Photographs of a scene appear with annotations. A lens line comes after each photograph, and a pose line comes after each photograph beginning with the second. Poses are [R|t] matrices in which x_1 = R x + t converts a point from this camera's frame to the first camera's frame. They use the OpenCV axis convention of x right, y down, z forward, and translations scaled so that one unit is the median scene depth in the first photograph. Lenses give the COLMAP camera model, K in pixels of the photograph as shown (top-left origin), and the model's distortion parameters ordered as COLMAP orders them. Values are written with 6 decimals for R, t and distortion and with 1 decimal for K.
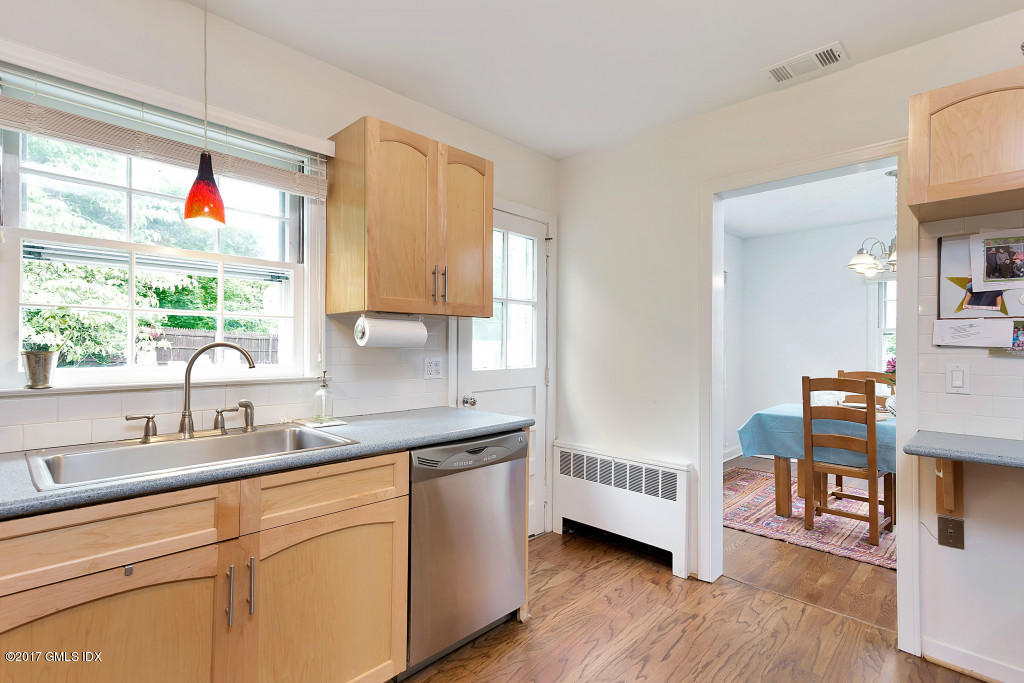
lens RADIAL K [[503.2, 0, 512.0], [0, 503.2, 341.5], [0, 0, 1]] dist [0.031923, 0.000208]
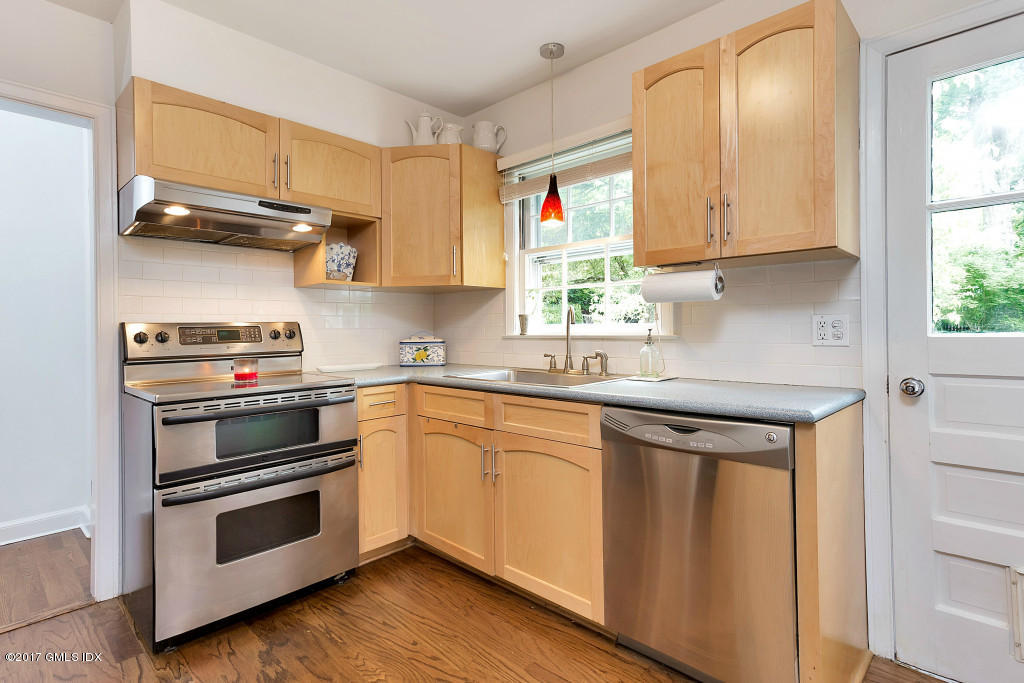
lens RADIAL K [[506.8, 0, 516.0], [0, 506.8, 325.8], [0, 0, 1]] dist [0.002342, 0.001015]
pose [[0.013244, -0.020151, -0.999709, 0.944883], [0.012969, 0.999716, -0.019980, 0.095684], [0.999828, -0.012701, 0.013501, 0.992841]]
